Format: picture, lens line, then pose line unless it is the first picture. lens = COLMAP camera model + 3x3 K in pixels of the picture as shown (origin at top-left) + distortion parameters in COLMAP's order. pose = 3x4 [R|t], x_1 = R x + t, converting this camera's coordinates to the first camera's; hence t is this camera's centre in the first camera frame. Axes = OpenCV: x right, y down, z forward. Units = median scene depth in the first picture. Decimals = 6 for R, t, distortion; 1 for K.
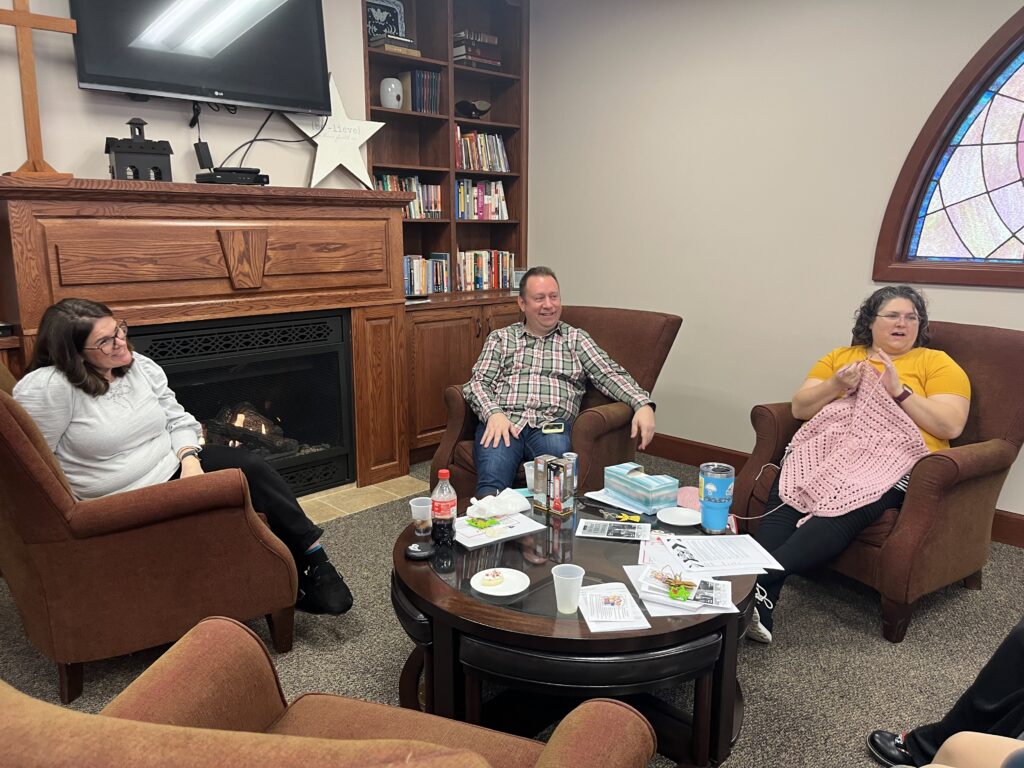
lens RADIAL K [[780.7, 0, 510.6], [0, 780.7, 380.9], [0, 0, 1]] dist [0.034857, -0.059885]
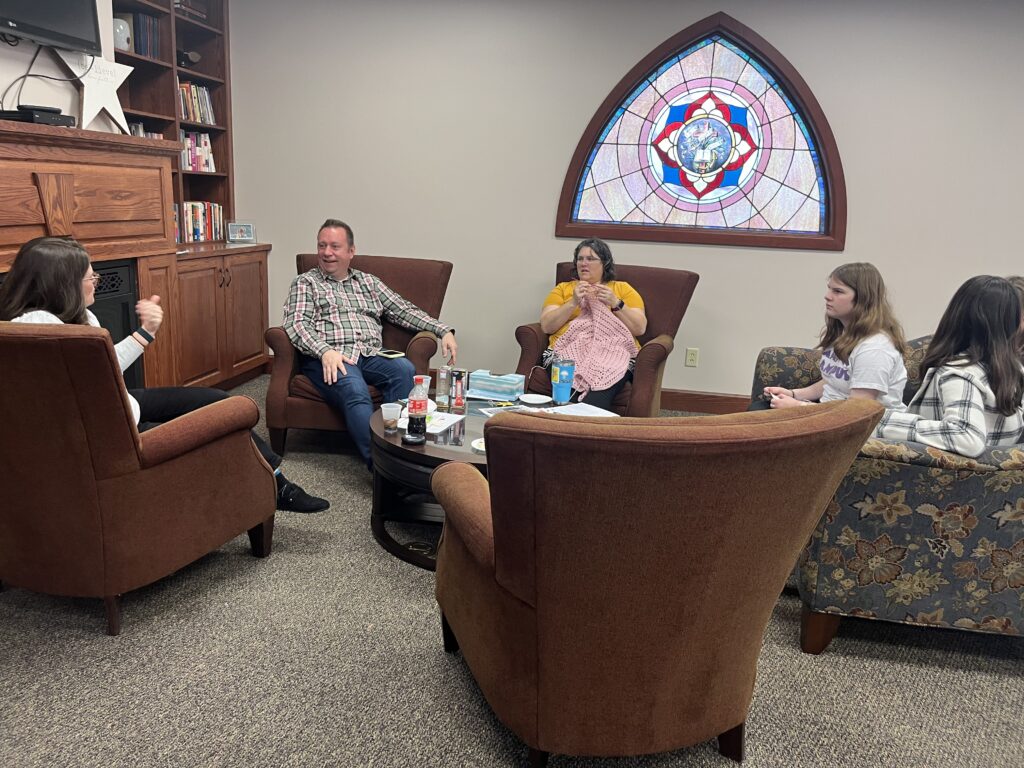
lens RADIAL K [[780.7, 0, 511.3], [0, 780.7, 391.3], [0, 0, 1]] dist [0.034857, -0.059885]
pose [[0.803898, -0.105144, 0.585400, -0.443350], [0.066932, 0.993991, 0.086618, 0.021563], [-0.590989, -0.030450, 0.806104, -0.089041]]
